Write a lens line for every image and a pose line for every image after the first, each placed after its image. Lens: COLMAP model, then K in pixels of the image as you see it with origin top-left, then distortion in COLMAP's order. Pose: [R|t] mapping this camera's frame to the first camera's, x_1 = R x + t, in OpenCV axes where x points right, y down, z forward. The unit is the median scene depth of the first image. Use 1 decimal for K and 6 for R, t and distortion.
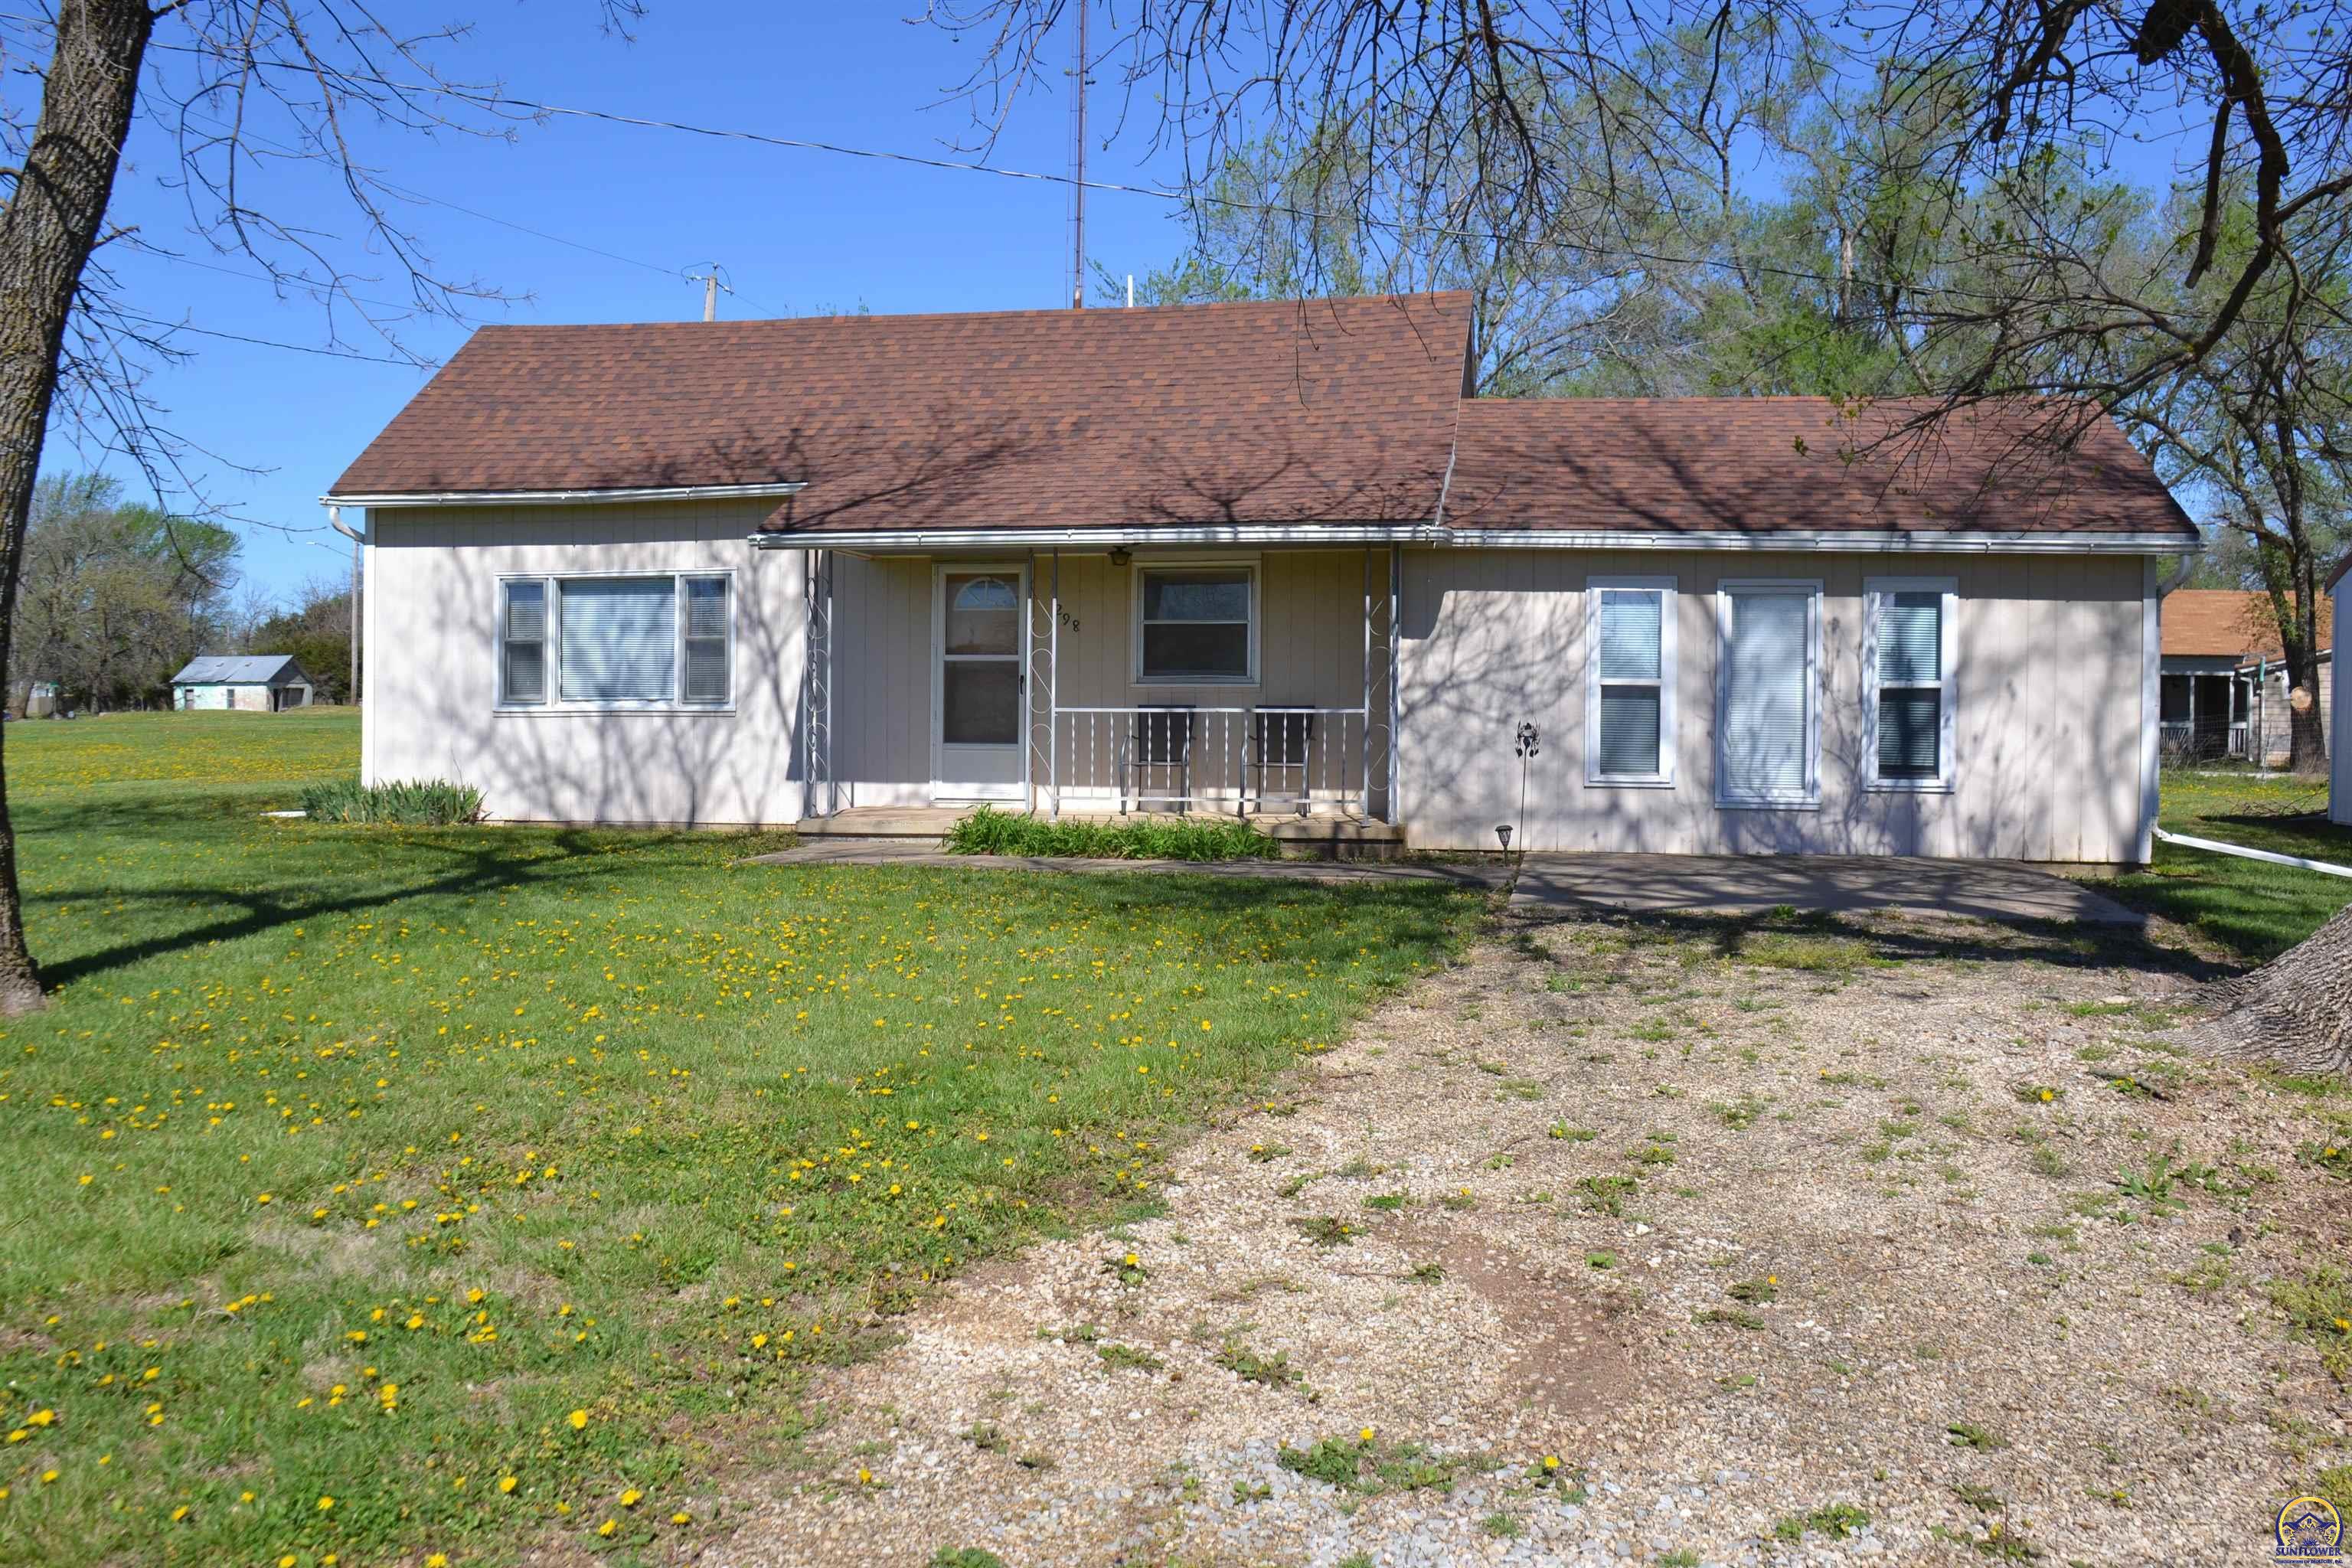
lens RADIAL K [[2177.8, 0, 1176.0], [0, 2177.8, 784.0], [0, 0, 1]] dist [0.004696, -0.002175]
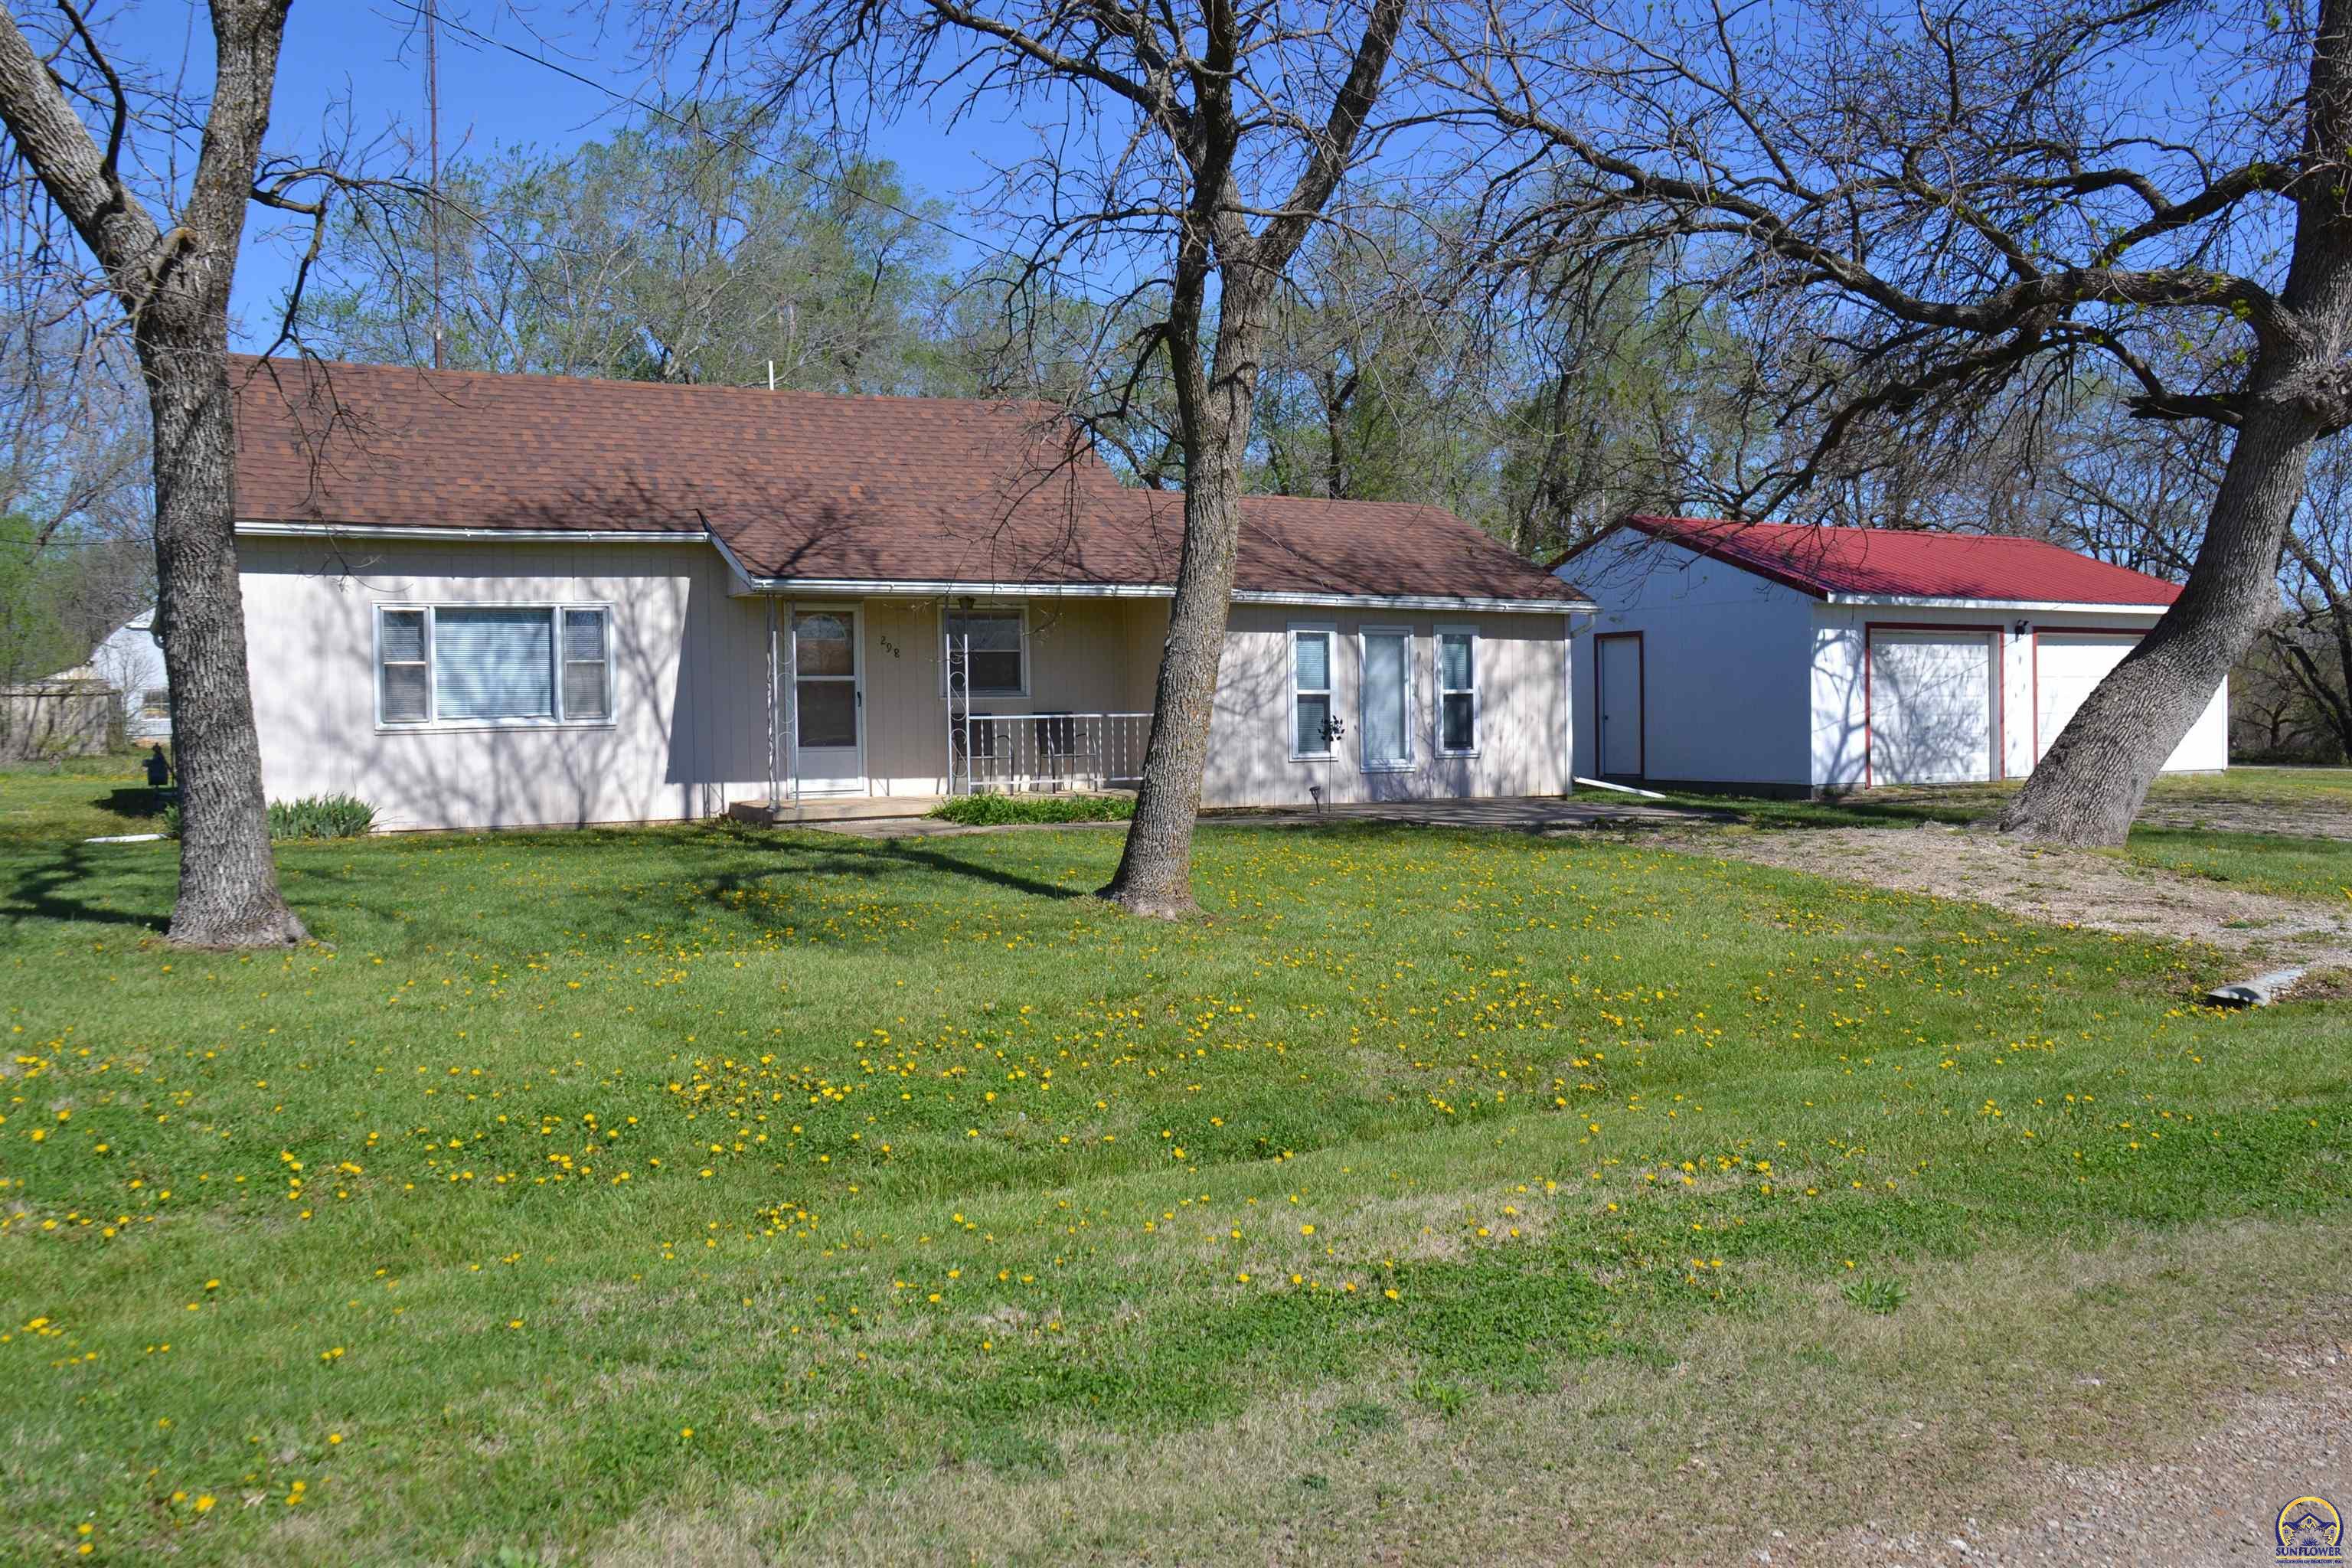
lens RADIAL K [[2177.8, 0, 1176.0], [0, 2177.8, 784.0], [0, 0, 1]] dist [0.004696, -0.002175]
pose [[0.748537, -0.040769, 0.661838, -0.747227], [0.040140, 0.999064, 0.016144, -0.010227], [-0.661877, 0.014482, 0.749473, -0.057855]]
